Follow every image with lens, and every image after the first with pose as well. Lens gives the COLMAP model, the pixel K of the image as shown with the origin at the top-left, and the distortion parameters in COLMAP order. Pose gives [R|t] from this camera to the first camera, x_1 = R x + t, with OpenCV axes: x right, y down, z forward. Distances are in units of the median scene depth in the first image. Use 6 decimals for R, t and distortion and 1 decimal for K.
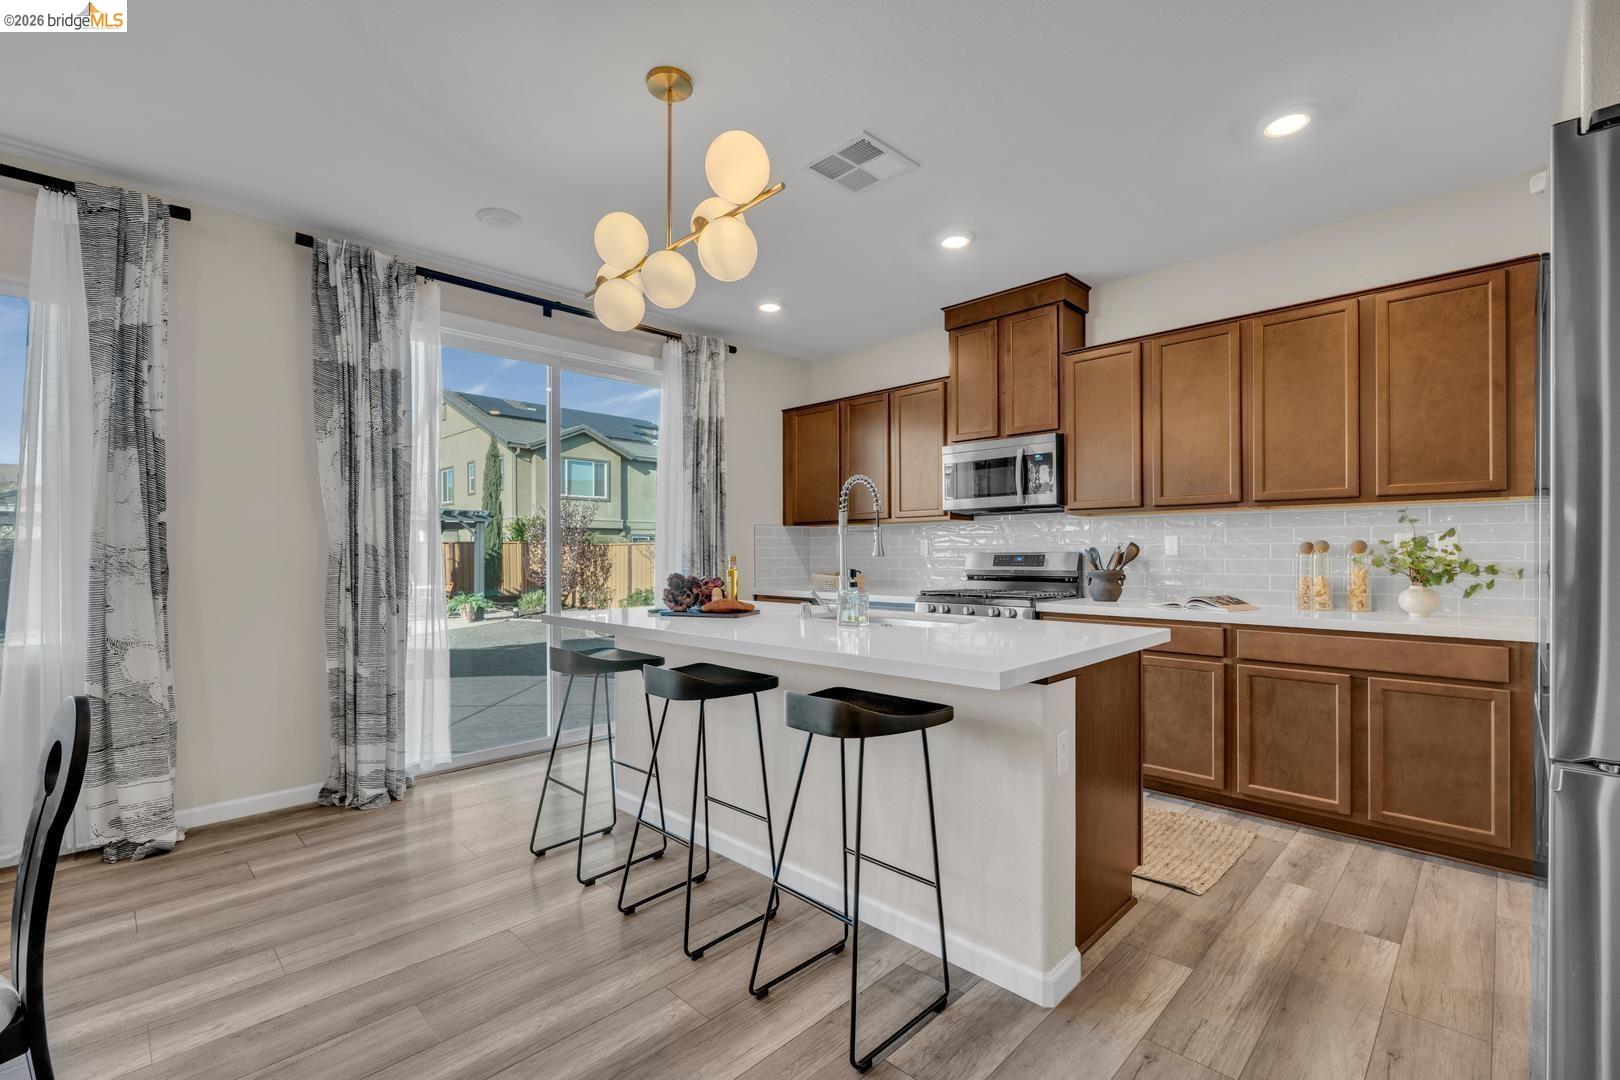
lens RADIAL K [[706.2, 0, 805.2], [0, 706.2, 559.2], [0, 0, 1]] dist [-0.003186, 0.000801]
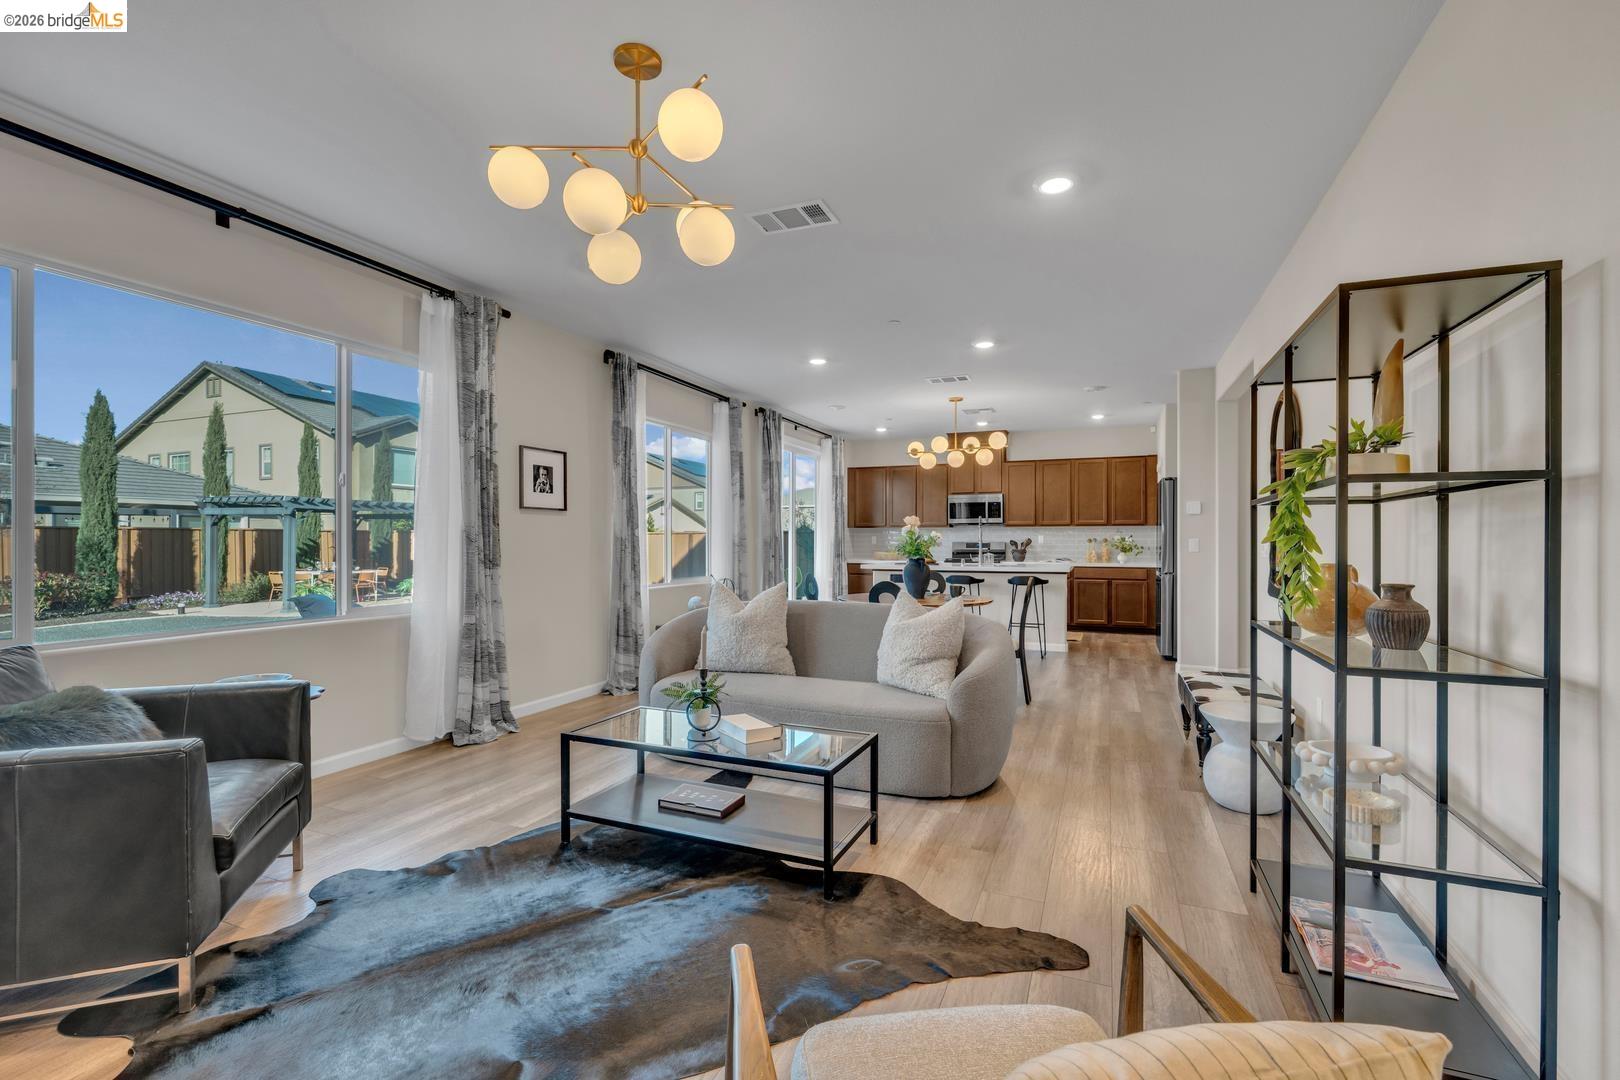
lens RADIAL K [[706.2, 0, 797.4], [0, 706.2, 547.0], [0, 0, 1]] dist [-0.003186, 0.000801]
pose [[0.907442, 0.000540, 0.420177, -1.731118], [-0.000071, 0.999999, -0.001131, 0.013811], [-0.420177, 0.000996, 0.907441, -1.230728]]
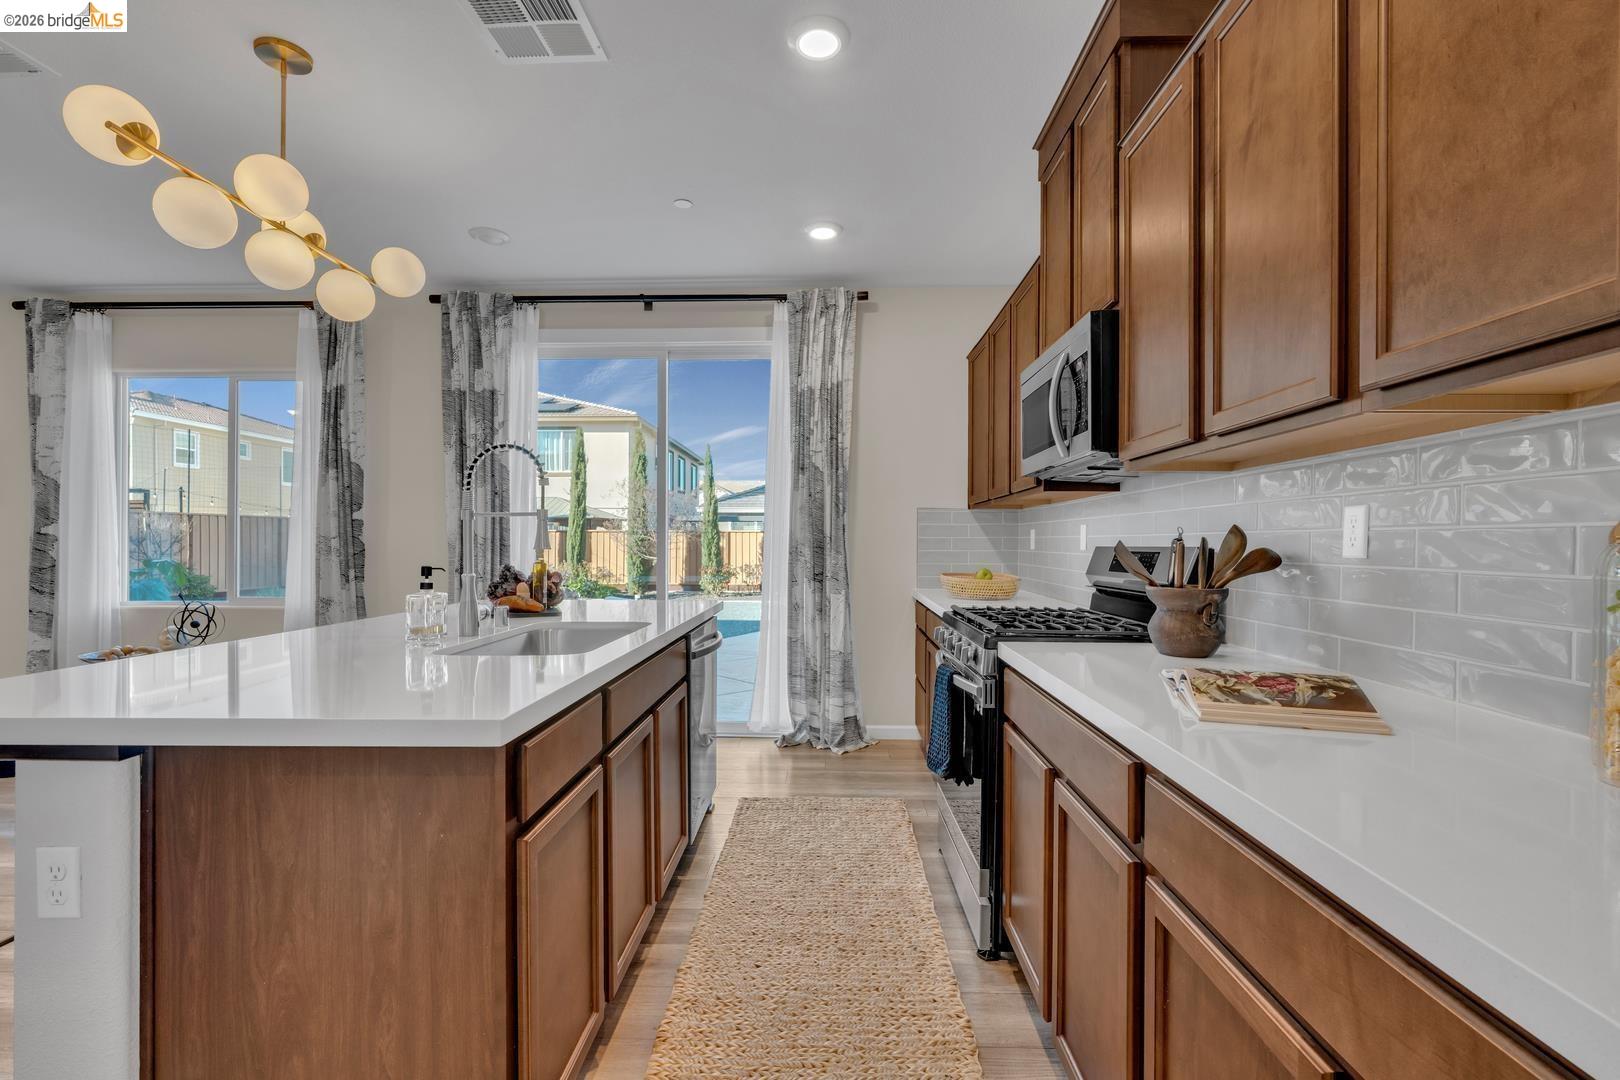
lens RADIAL K [[706.2, 0, 806.9], [0, 706.2, 551.7], [0, 0, 1]] dist [-0.003186, 0.000801]
pose [[0.691651, 0.015474, -0.722066, 0.686963], [-0.010764, 0.999880, 0.011117, -0.010737], [0.722152, 0.000083, 0.691735, 0.583250]]
